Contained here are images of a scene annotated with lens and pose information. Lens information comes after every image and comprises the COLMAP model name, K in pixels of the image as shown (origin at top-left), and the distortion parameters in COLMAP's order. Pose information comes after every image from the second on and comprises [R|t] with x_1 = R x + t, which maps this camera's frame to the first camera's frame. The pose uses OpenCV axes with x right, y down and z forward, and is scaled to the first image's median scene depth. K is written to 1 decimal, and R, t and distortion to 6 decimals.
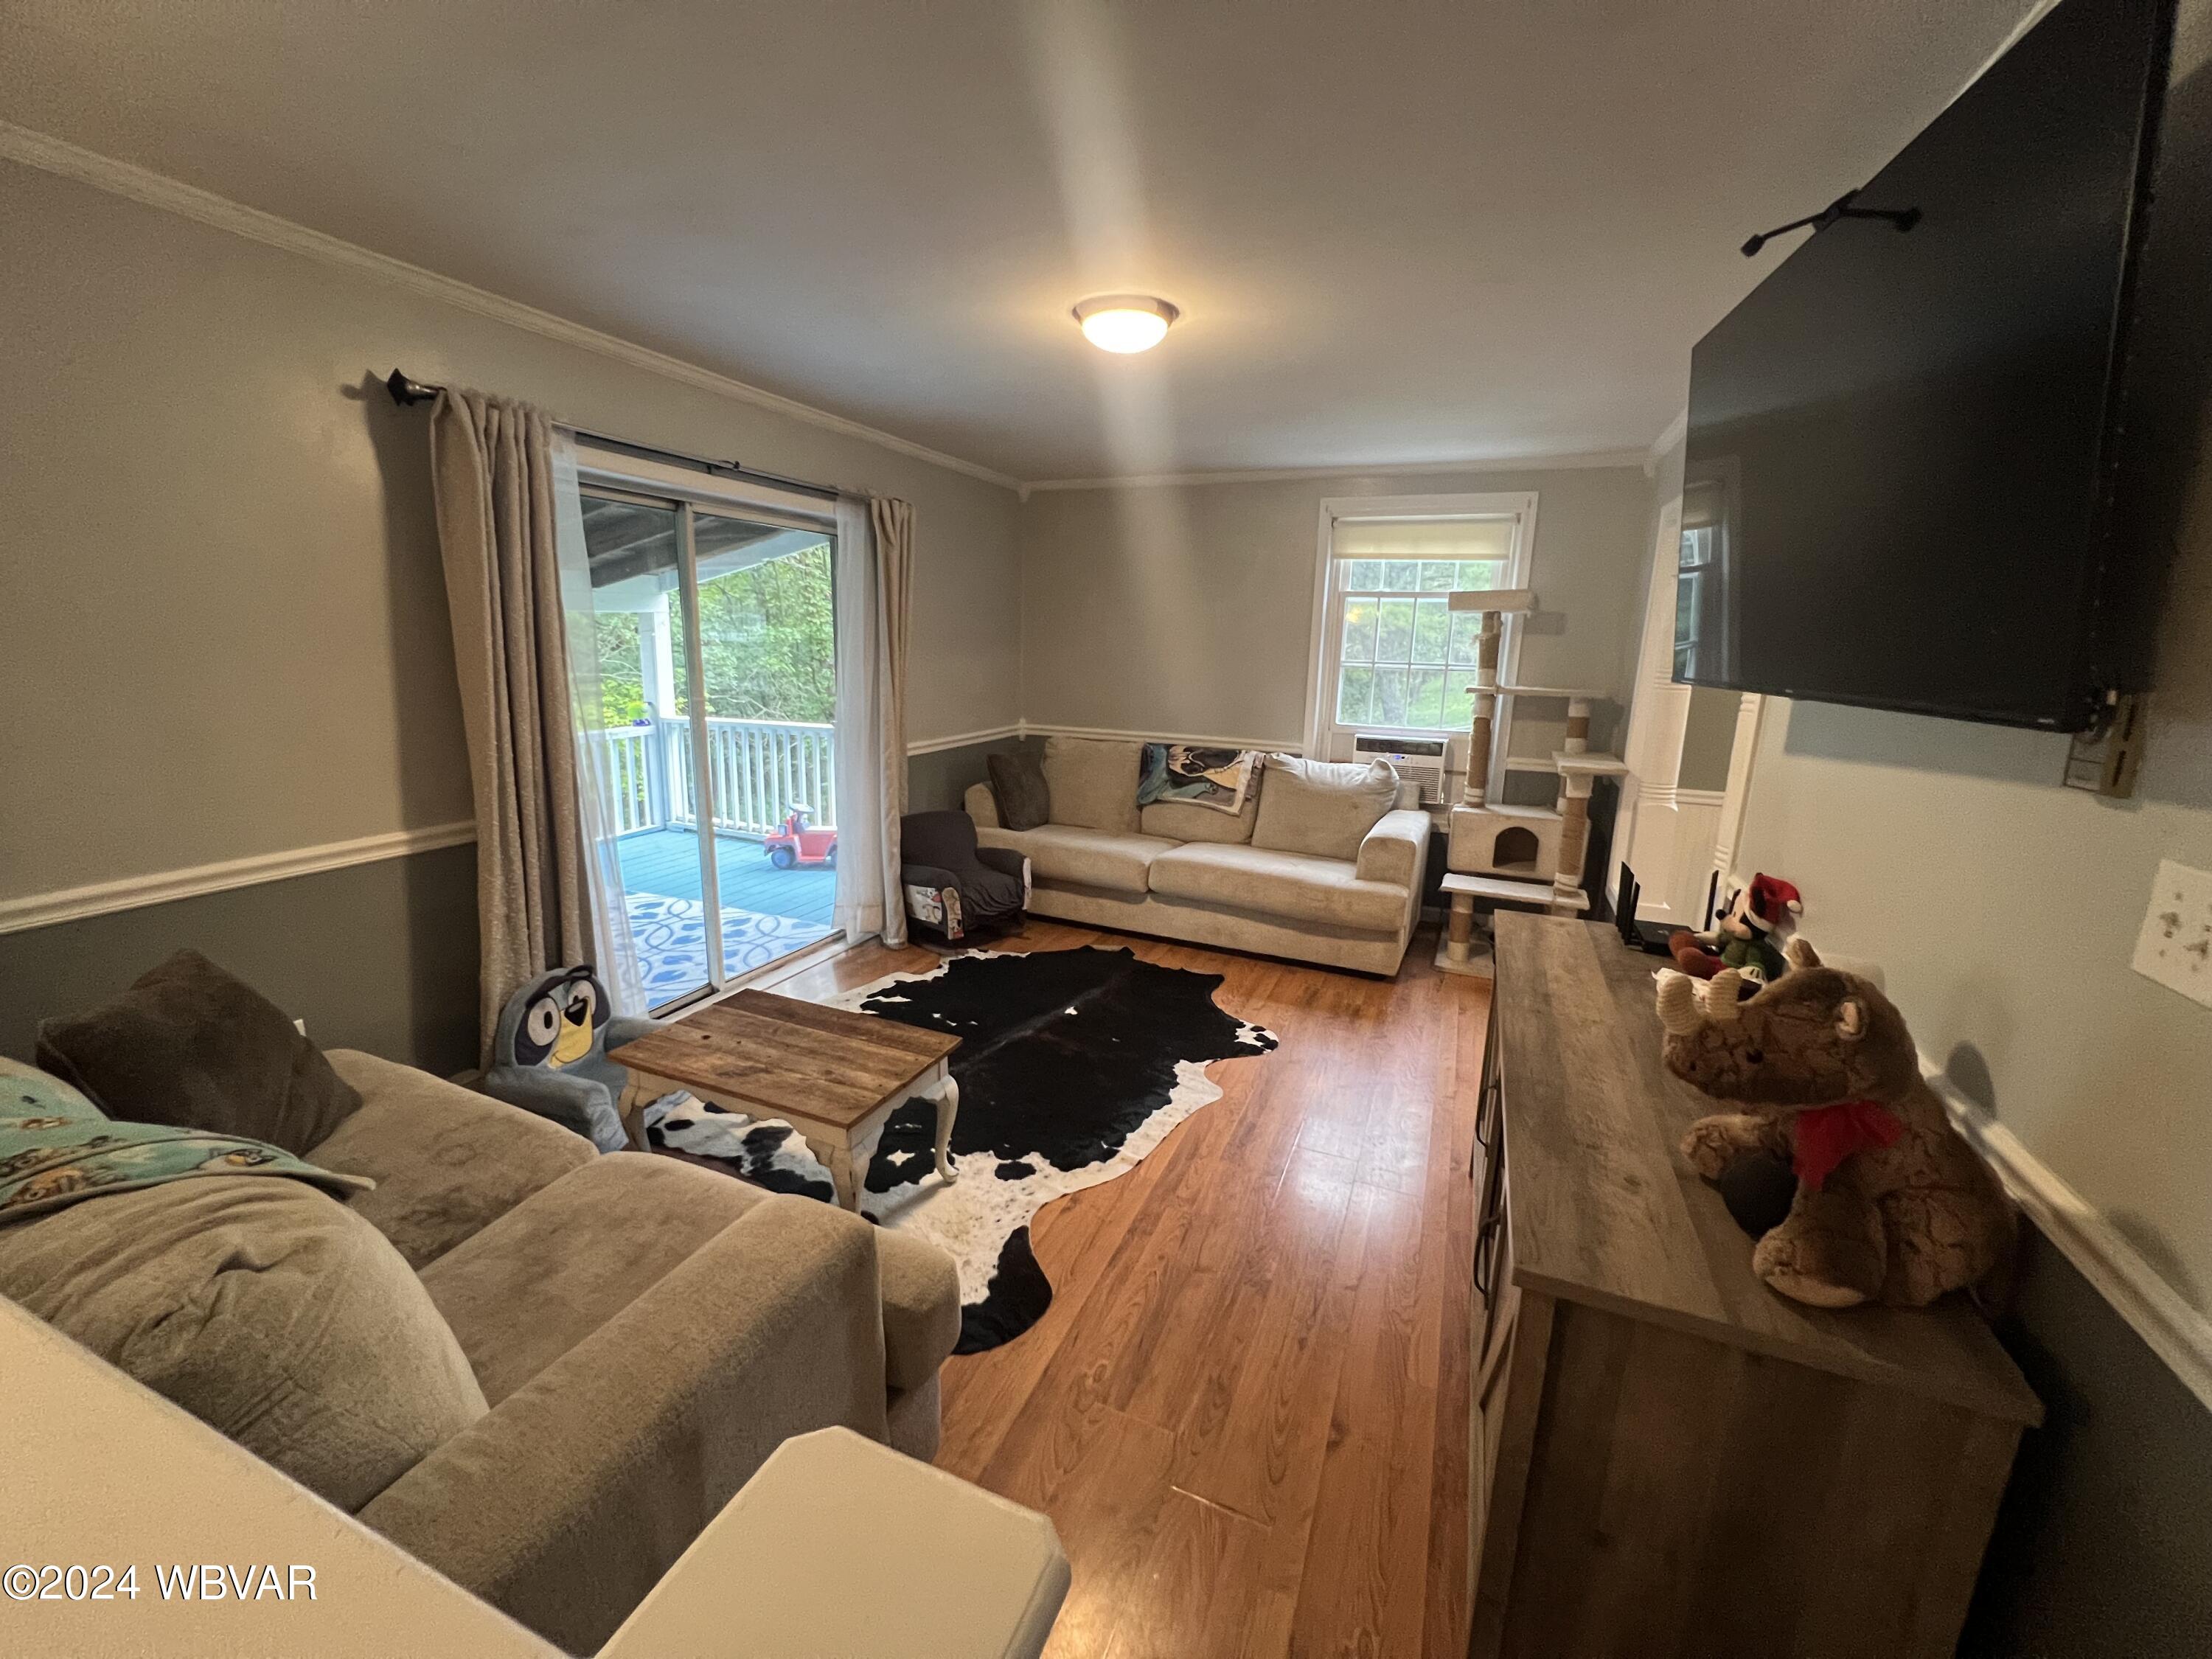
lens RADIAL K [[886.9, 0, 1099.3], [0, 886.9, 814.5], [0, 0, 1]] dist [-0.002572, 0.000699]
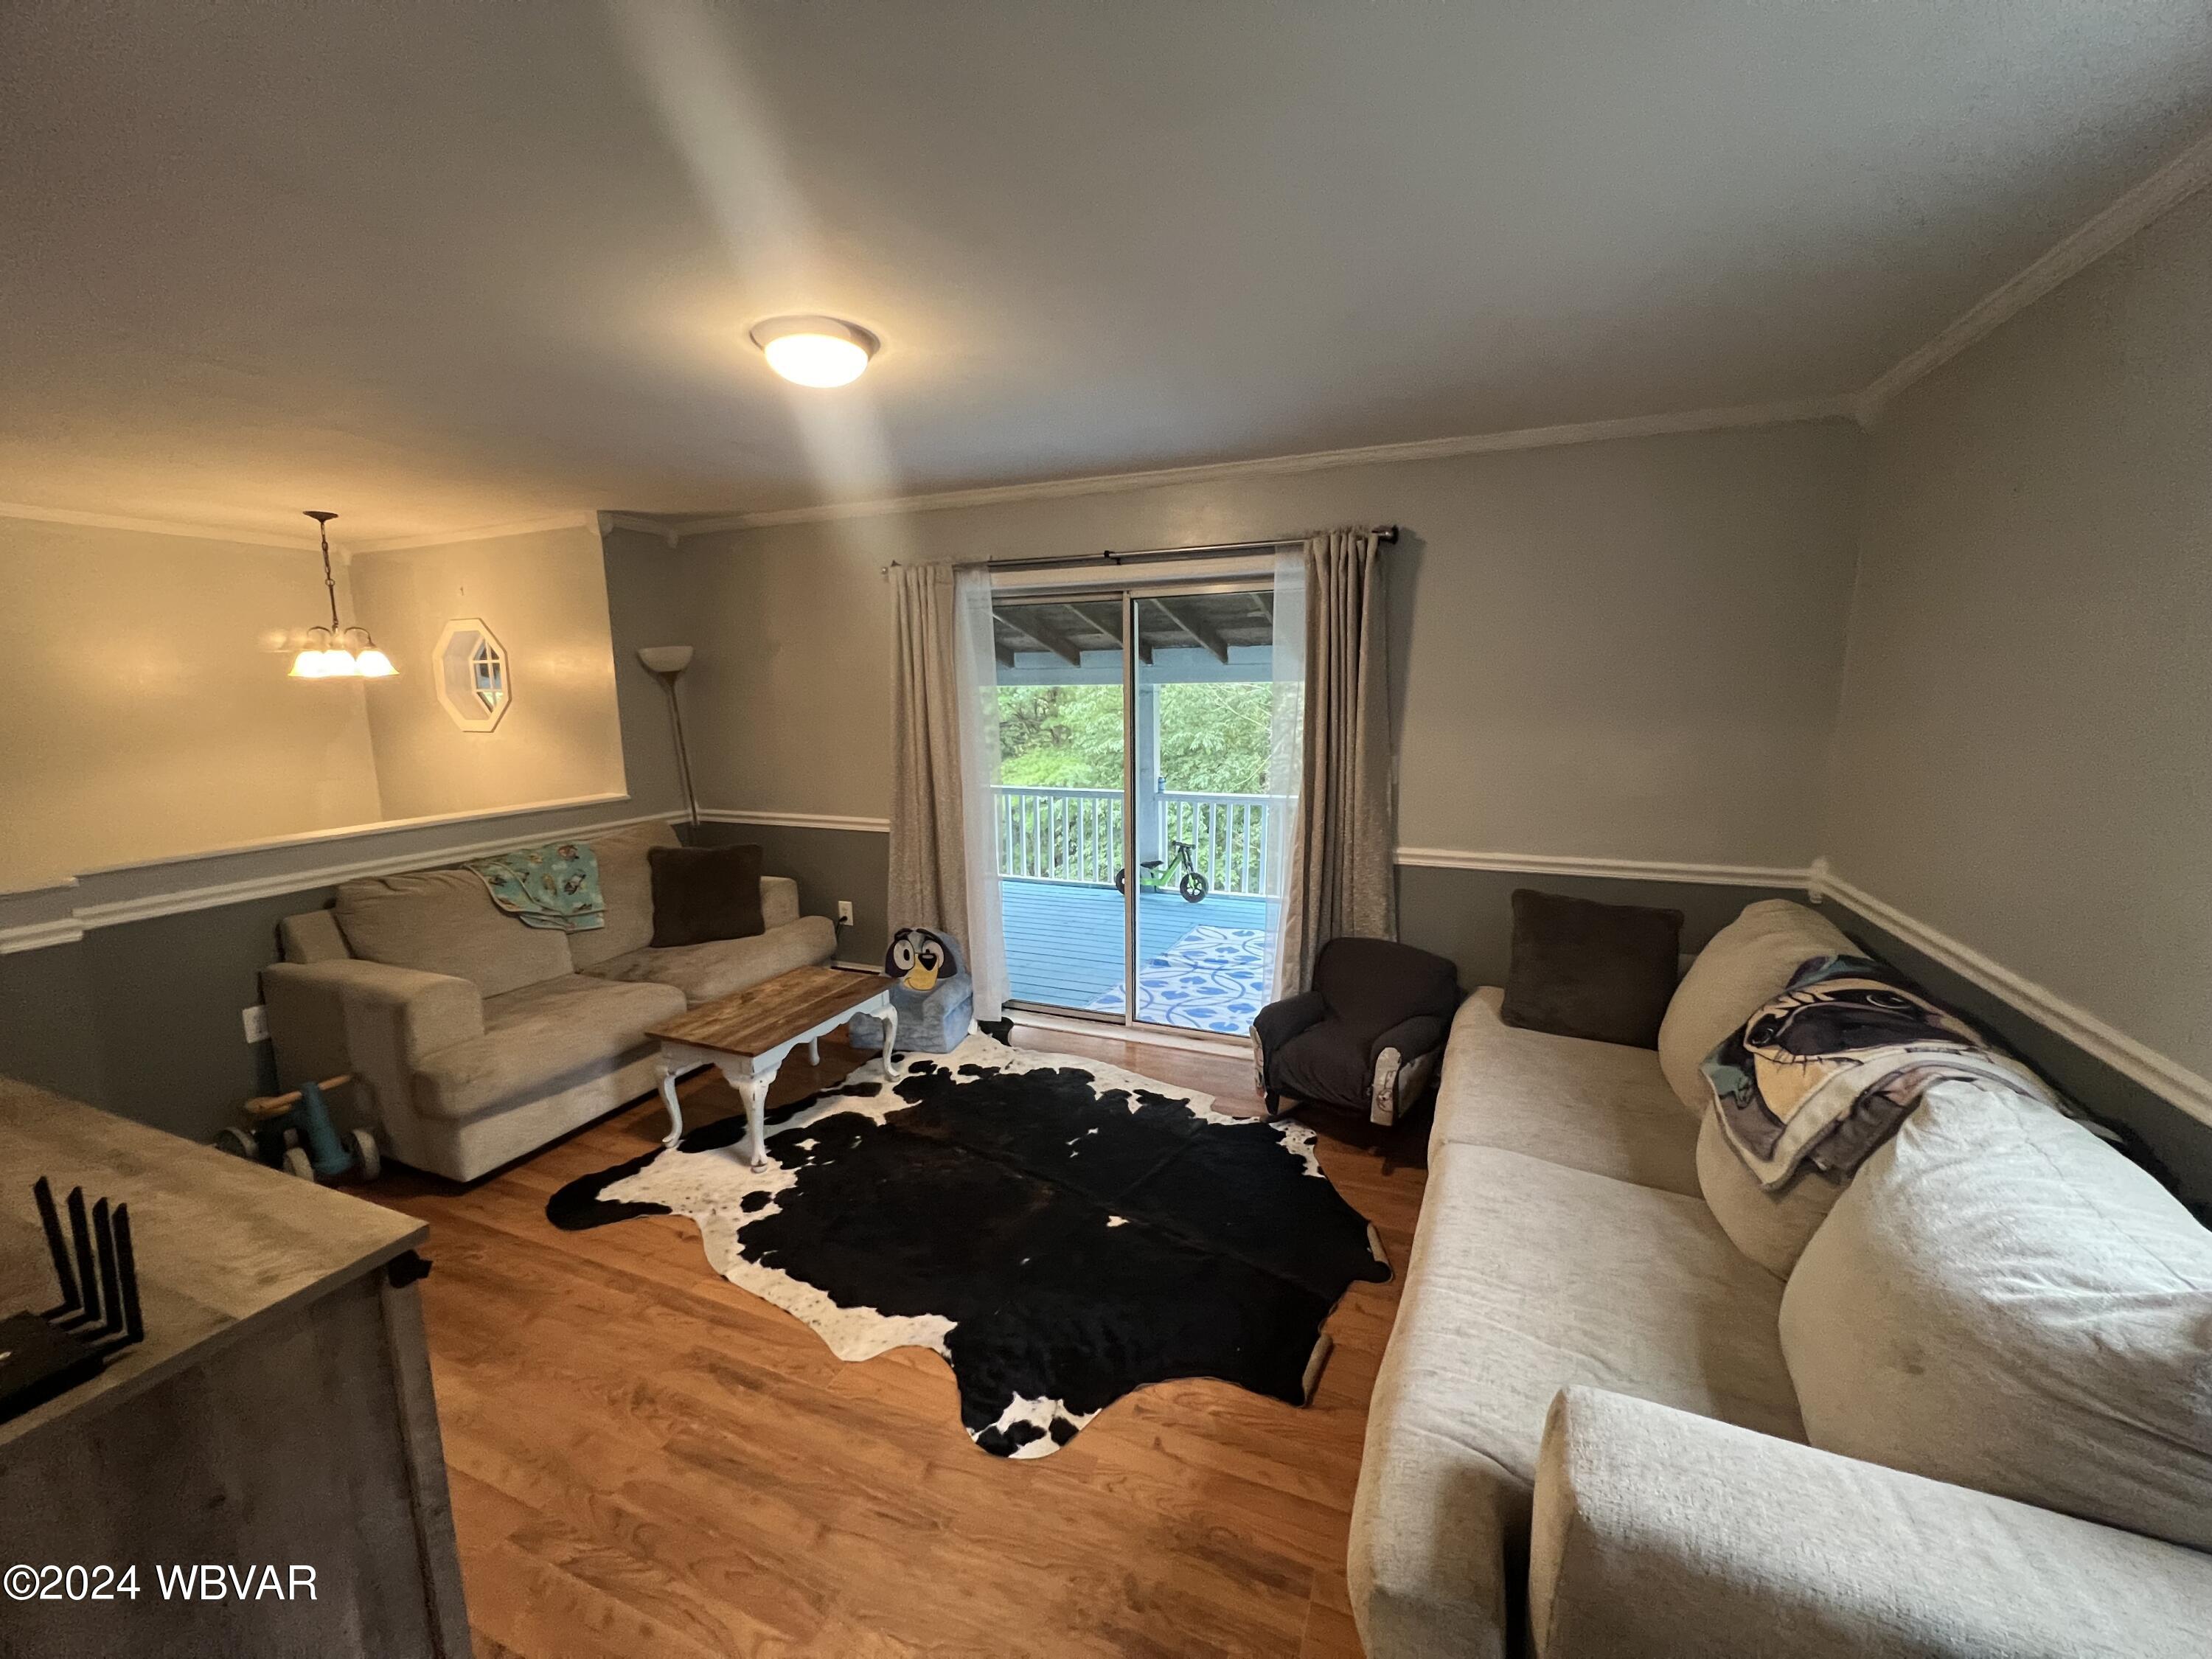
lens RADIAL K [[886.9, 0, 1104.5], [0, 886.9, 822.8], [0, 0, 1]] dist [-0.002572, 0.000699]
pose [[0.004458, 0.129004, -0.991634, 0.713321], [-0.187733, 0.974120, 0.125882, -0.203204], [0.982210, 0.185601, 0.028561, 1.014258]]
